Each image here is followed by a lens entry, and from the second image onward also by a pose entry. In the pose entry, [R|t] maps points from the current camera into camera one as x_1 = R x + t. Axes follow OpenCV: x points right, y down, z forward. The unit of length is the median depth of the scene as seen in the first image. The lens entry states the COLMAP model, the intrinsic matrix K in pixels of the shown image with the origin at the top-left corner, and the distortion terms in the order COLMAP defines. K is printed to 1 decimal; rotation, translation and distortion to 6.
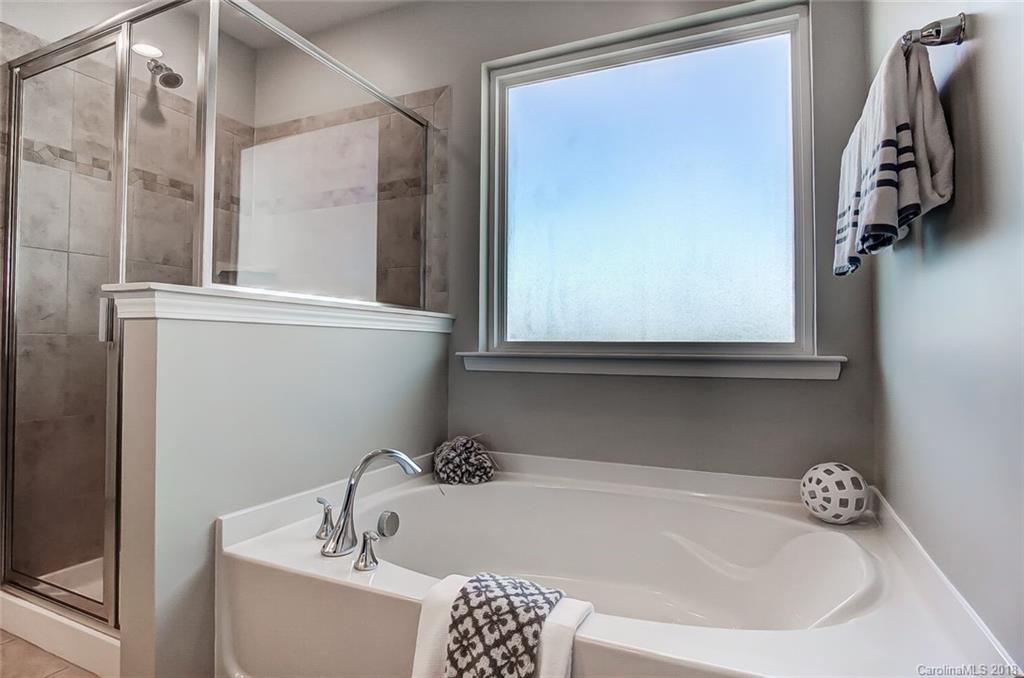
lens RADIAL K [[558.2, 0, 511.2], [0, 558.2, 338.1], [0, 0, 1]] dist [-0.031225, 0.003099]
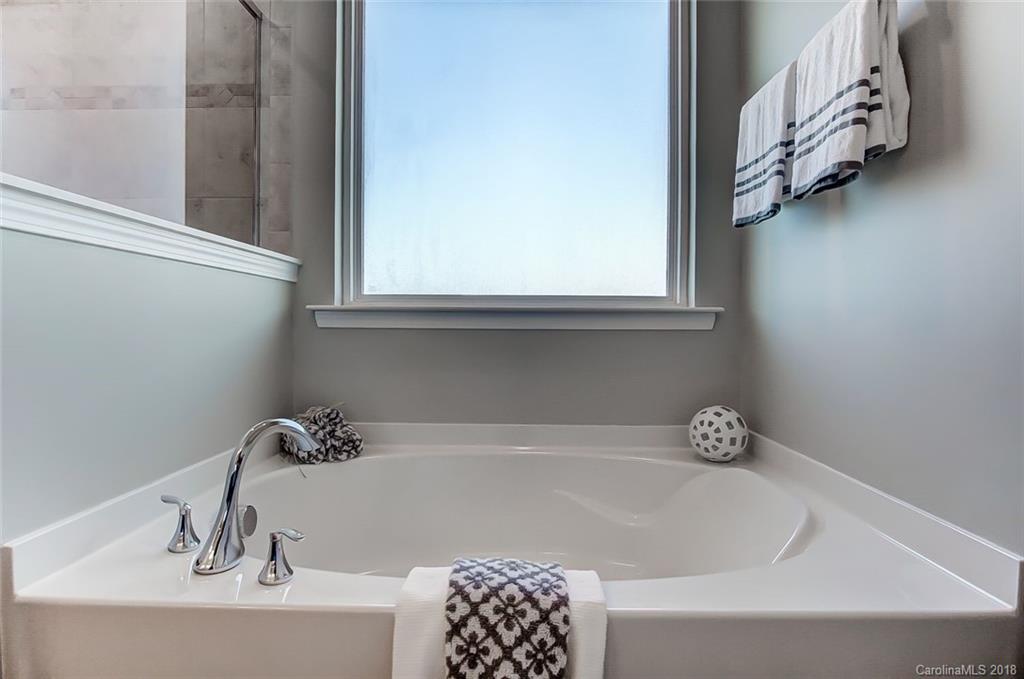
lens RADIAL K [[556.3, 0, 512.0], [0, 556.3, 339.7], [0, 0, 1]] dist [-0.031484, 0.004603]
pose [[0.915056, -0.011879, 0.403153, -0.216447], [-0.005798, 0.999075, 0.042598, 0.056494], [-0.403286, -0.041317, 0.914141, 0.191123]]
